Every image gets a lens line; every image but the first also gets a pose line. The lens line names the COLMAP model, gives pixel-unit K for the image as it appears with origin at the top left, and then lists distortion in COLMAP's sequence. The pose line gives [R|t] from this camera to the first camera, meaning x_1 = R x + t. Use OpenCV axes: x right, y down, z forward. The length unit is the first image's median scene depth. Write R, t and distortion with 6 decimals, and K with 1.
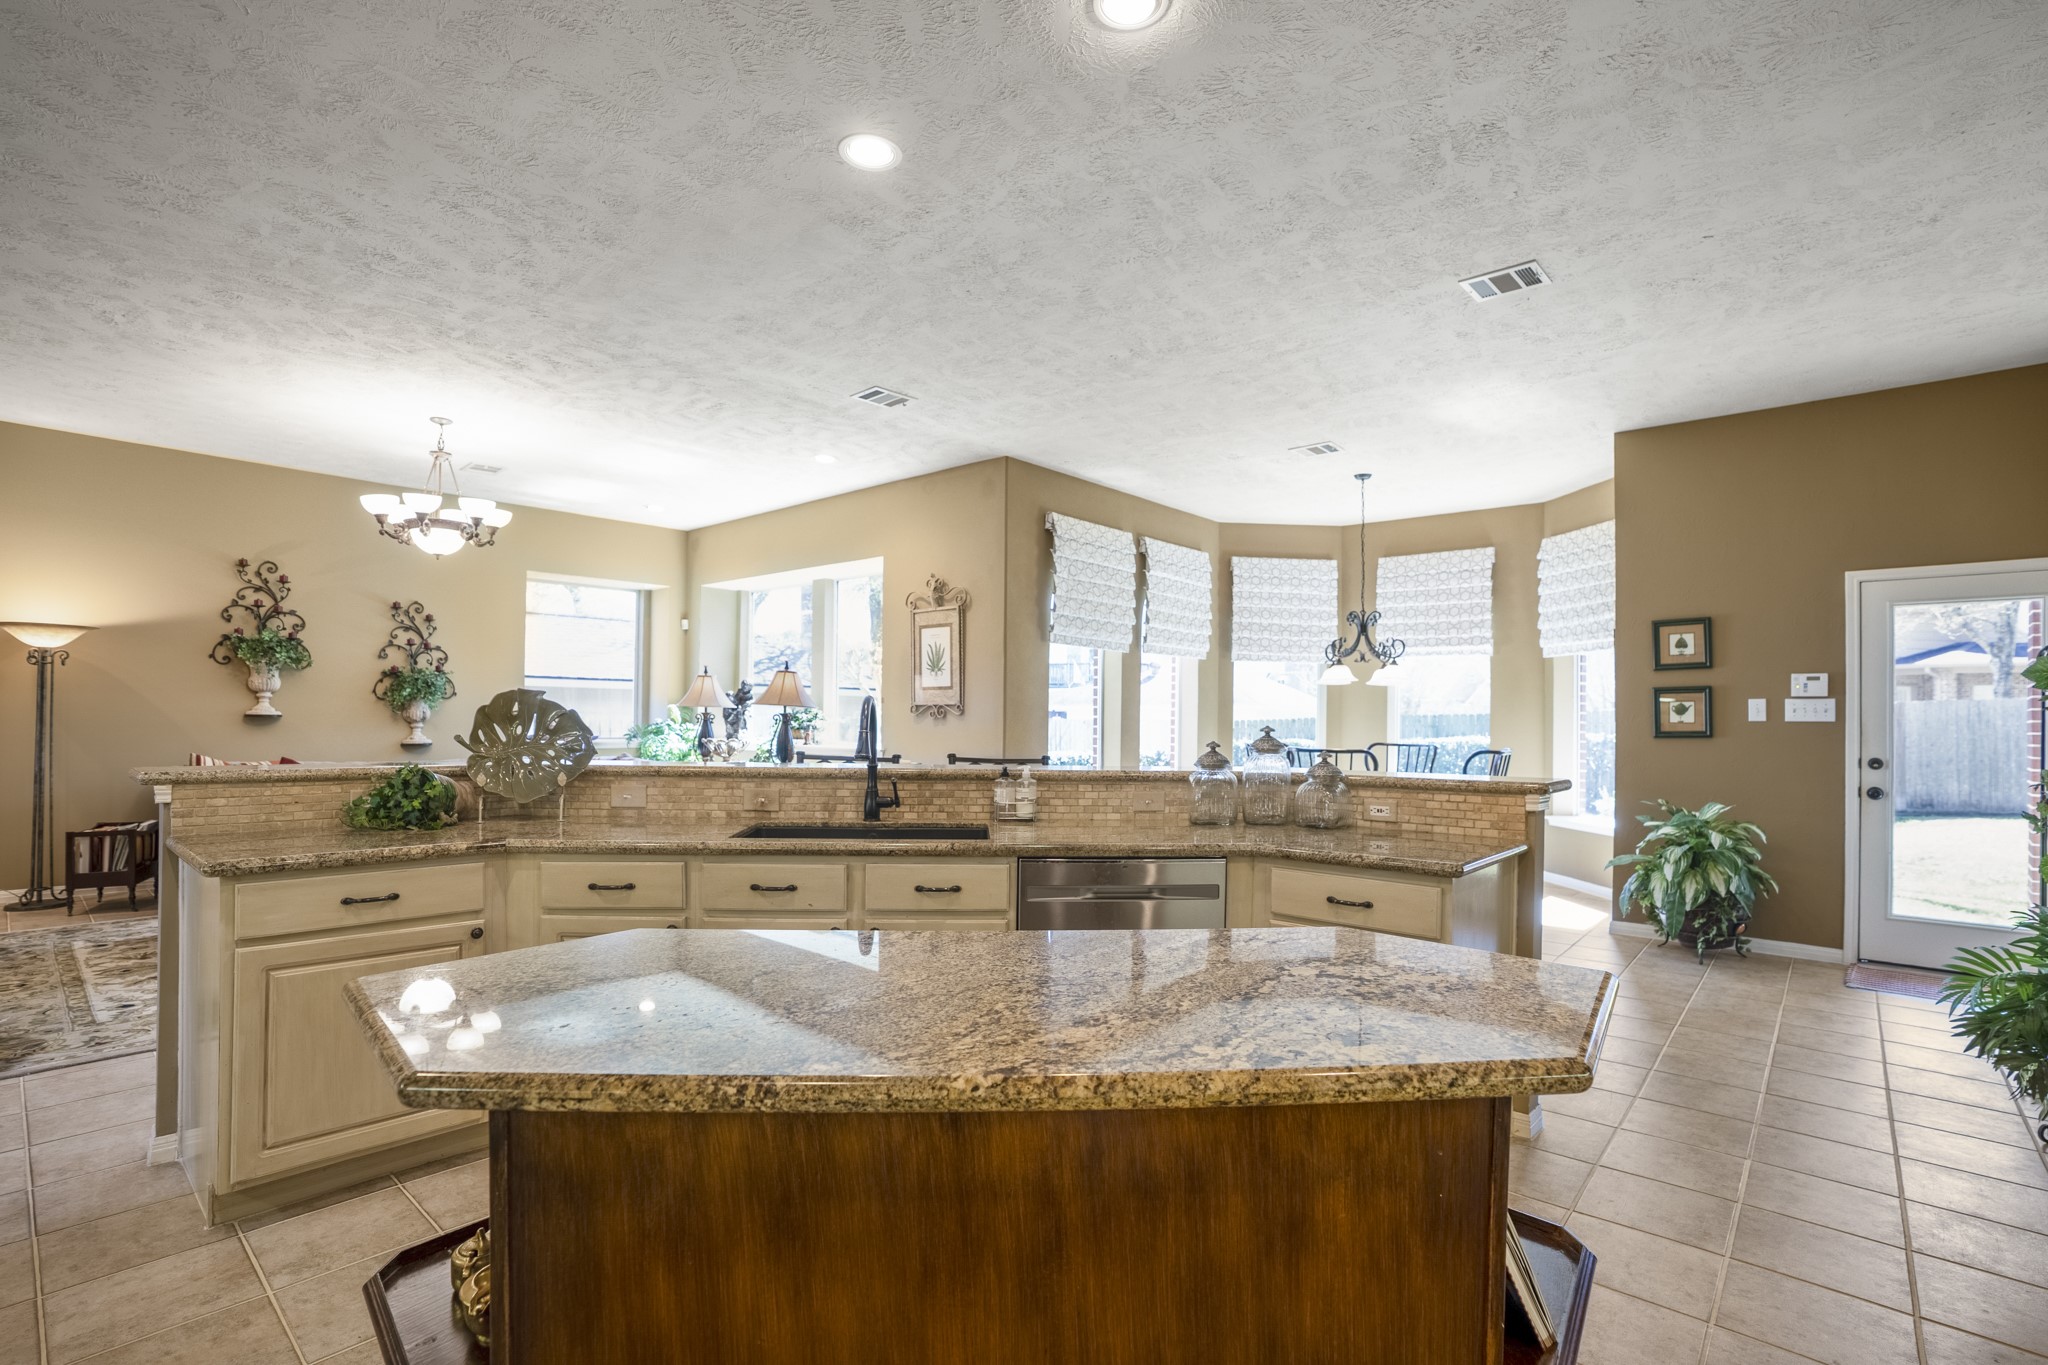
lens RADIAL K [[958.9, 0, 1024.5], [0, 958.9, 712.6], [0, 0, 1]] dist [-0.079077, 0.032576]
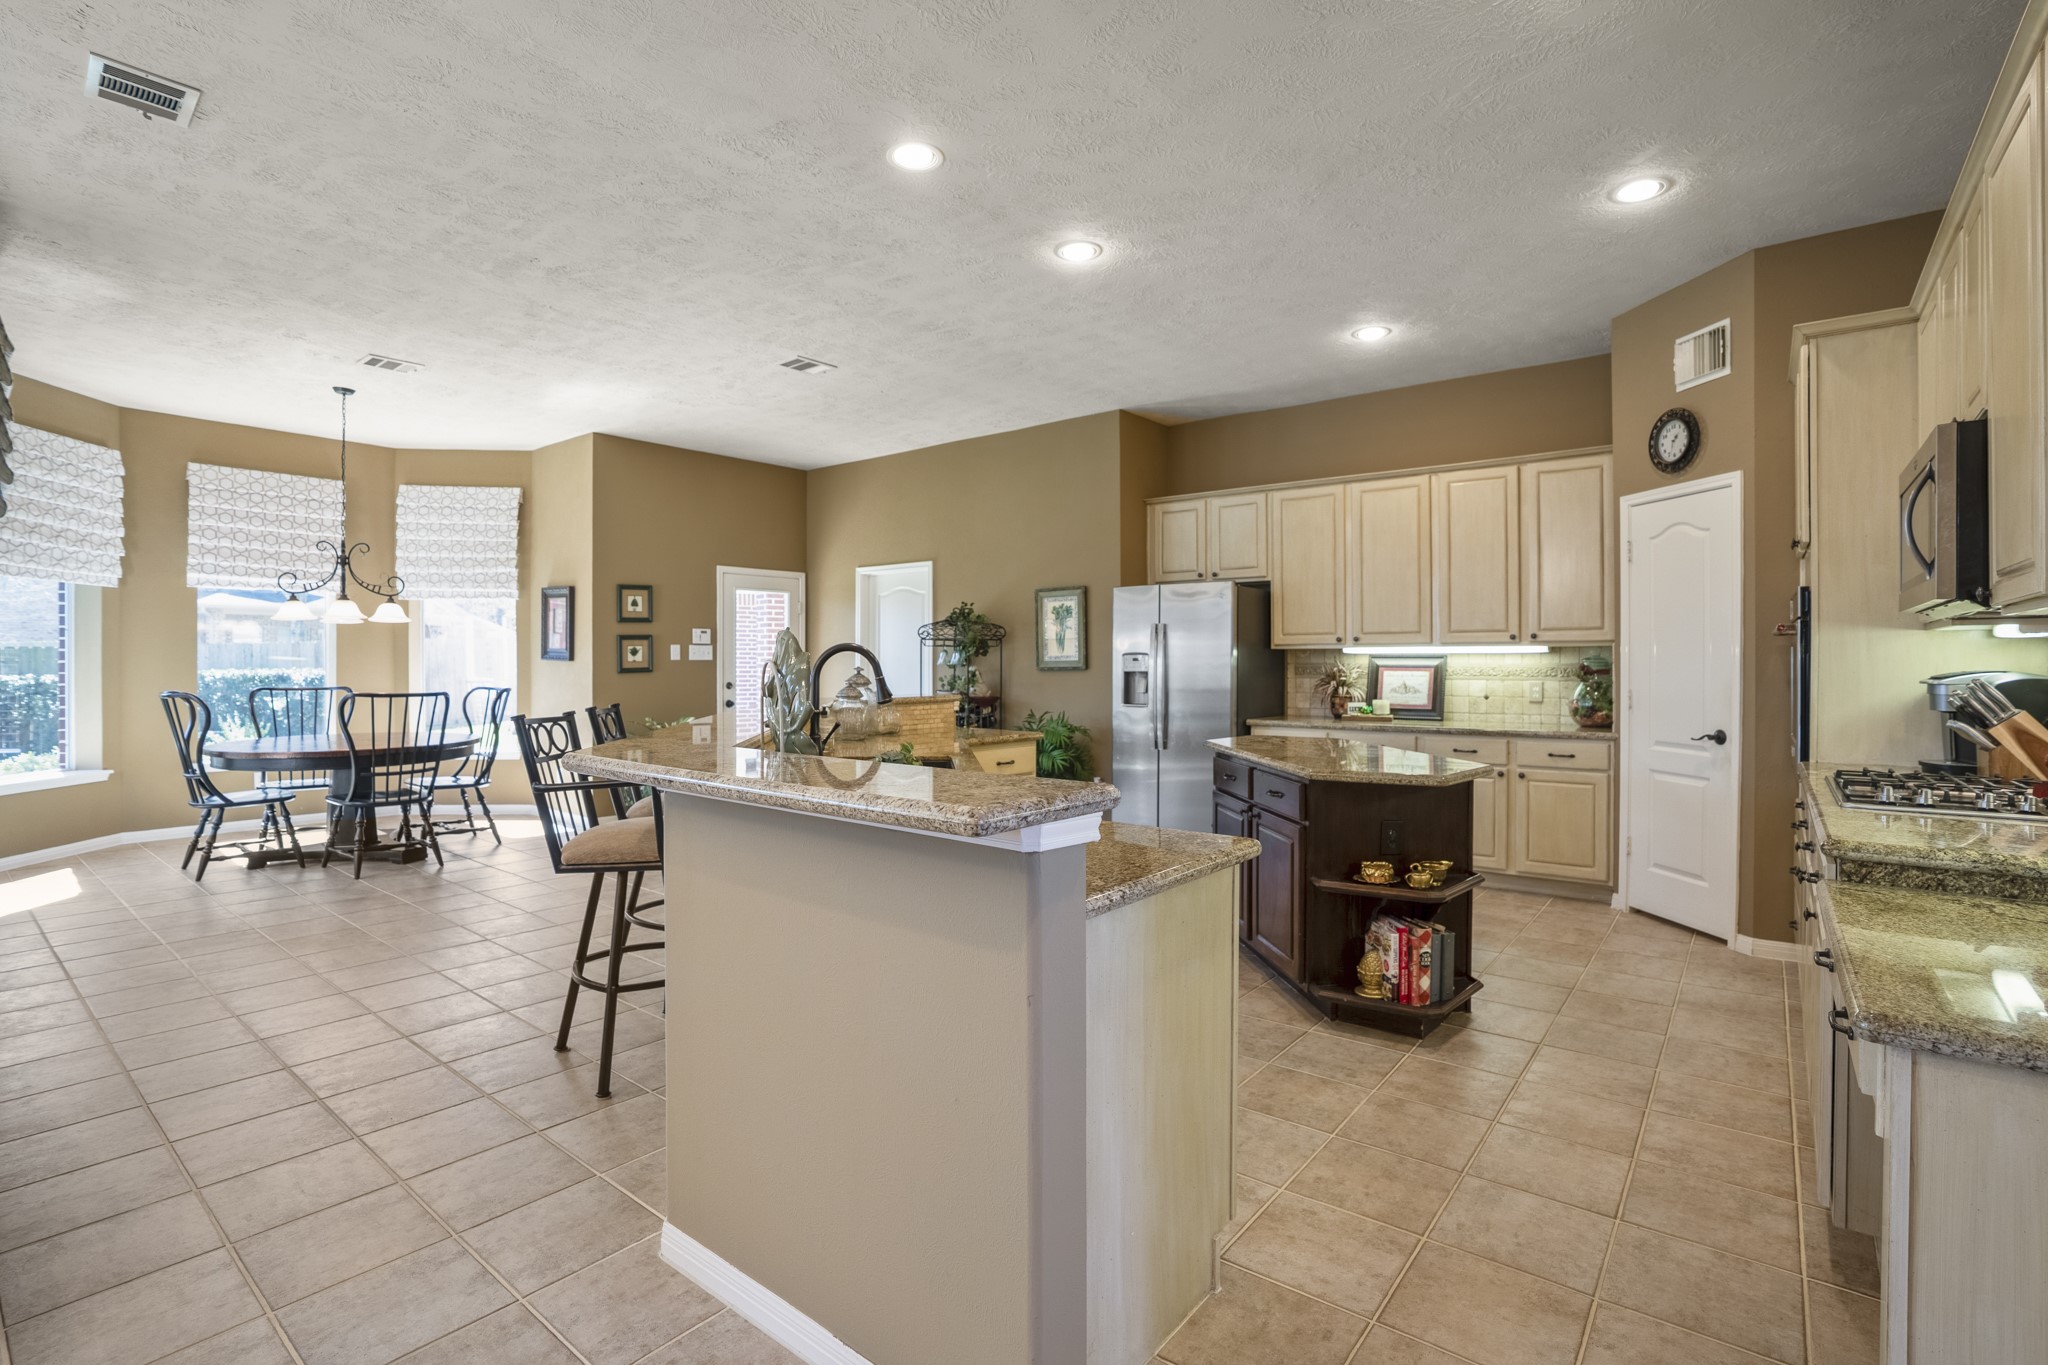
lens RADIAL K [[963.0, 0, 1019.0], [0, 963.0, 667.6], [0, 0, 1]] dist [-0.065816, 0.030836]
pose [[-0.046676, -0.015465, 0.998790, -0.560692], [-0.005292, 0.999870, 0.015234, -0.003393], [-0.998896, -0.004575, -0.046752, 0.397074]]
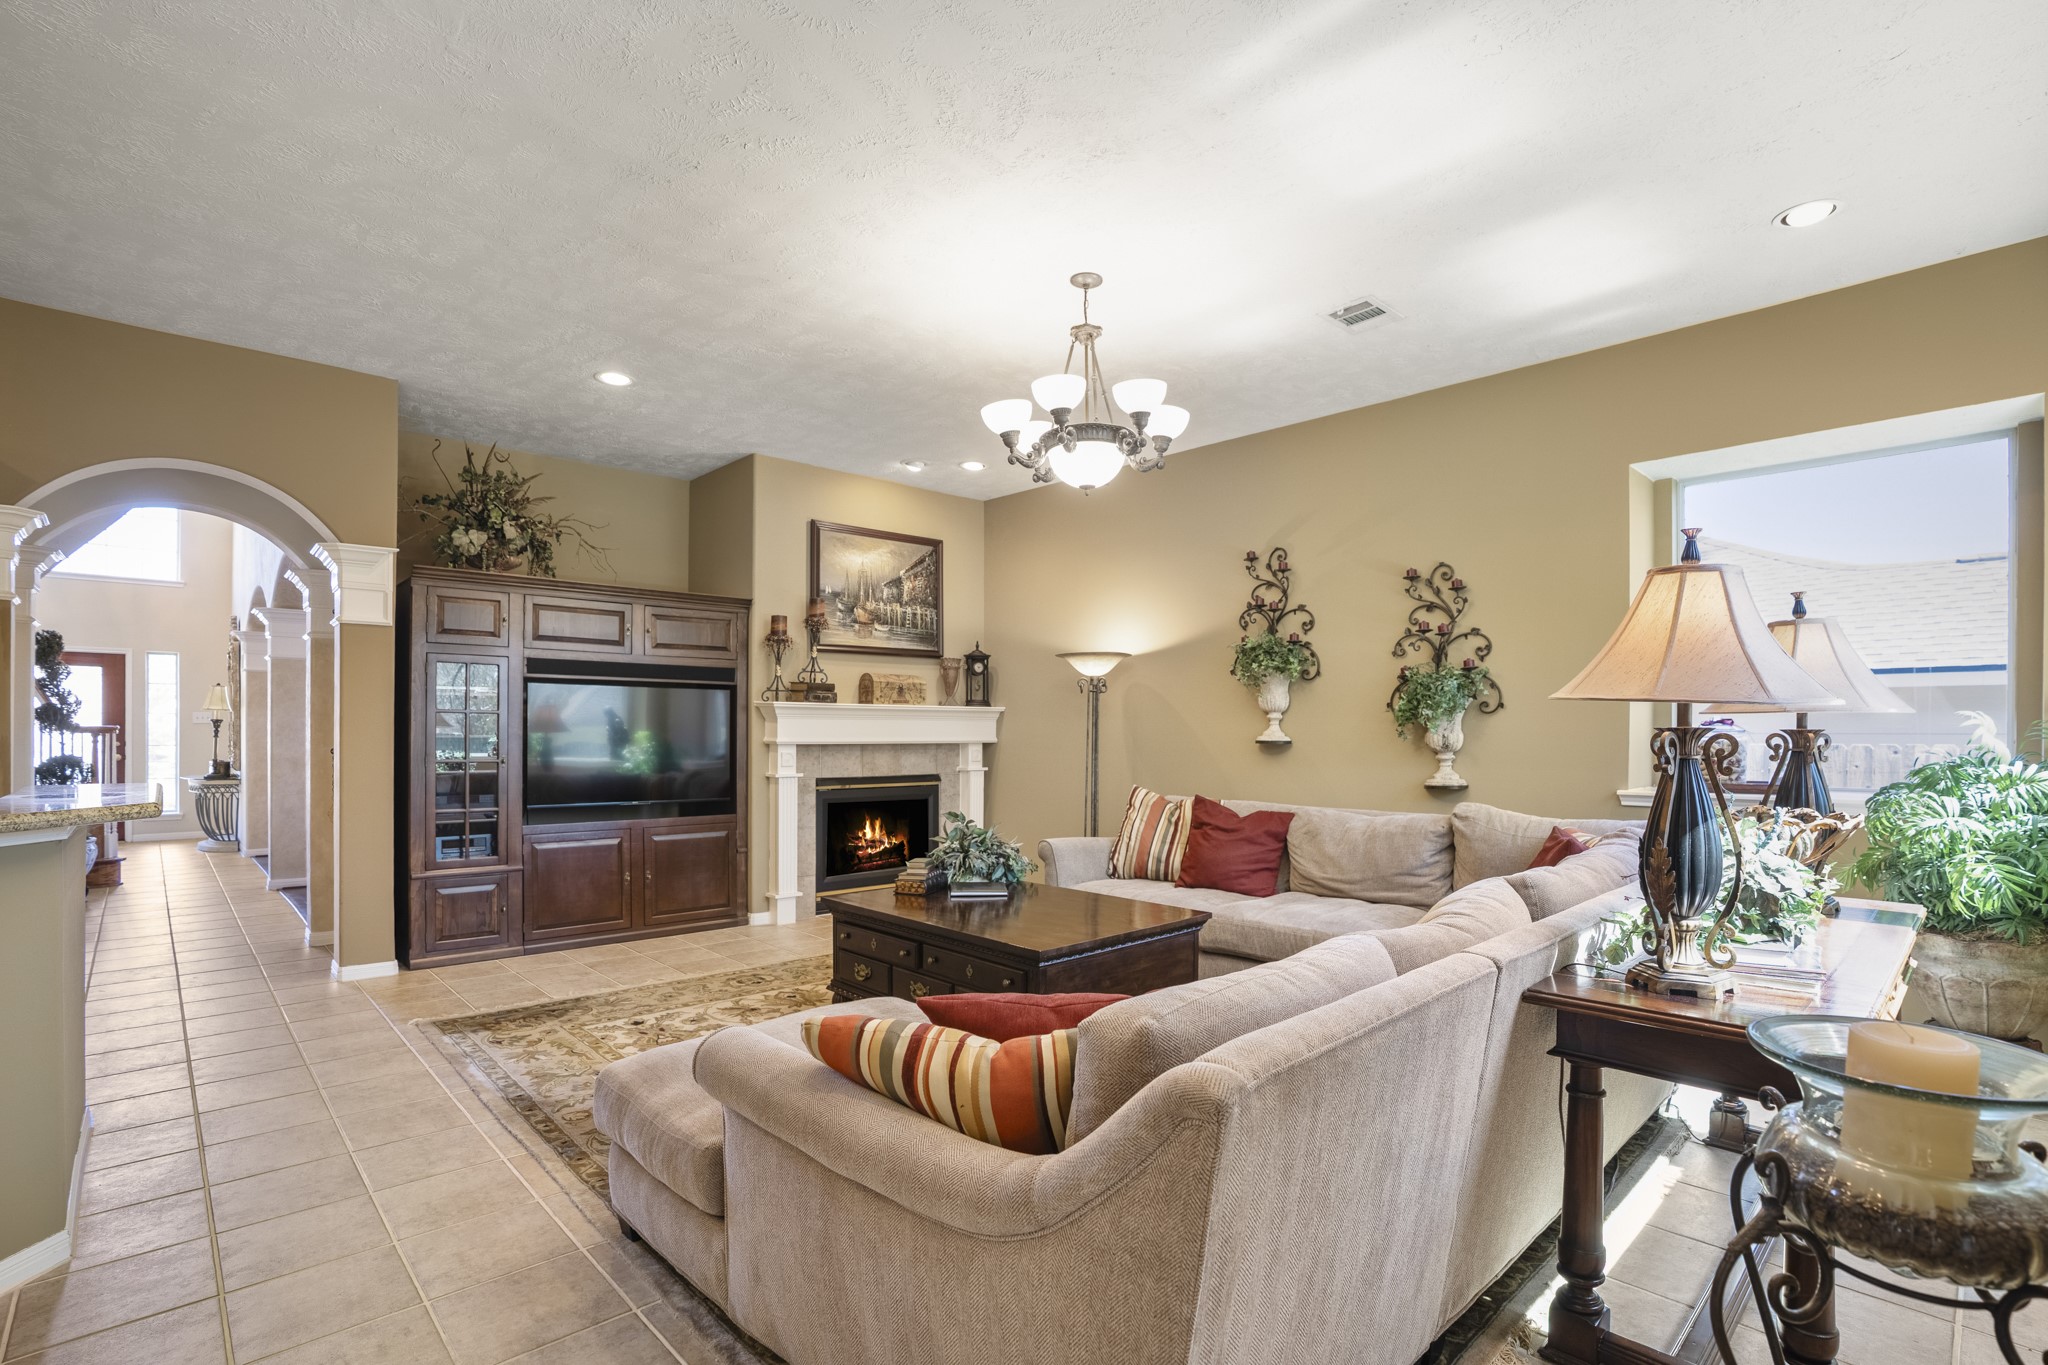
lens RADIAL K [[958.9, 0, 1024.5], [0, 958.9, 712.6], [0, 0, 1]] dist [-0.079077, 0.032576]
pose [[-0.089170, -0.033044, -0.995468, 0.016275], [-0.001300, 0.999453, -0.033060, 0.005692], [0.996016, -0.001654, -0.089164, 0.849114]]
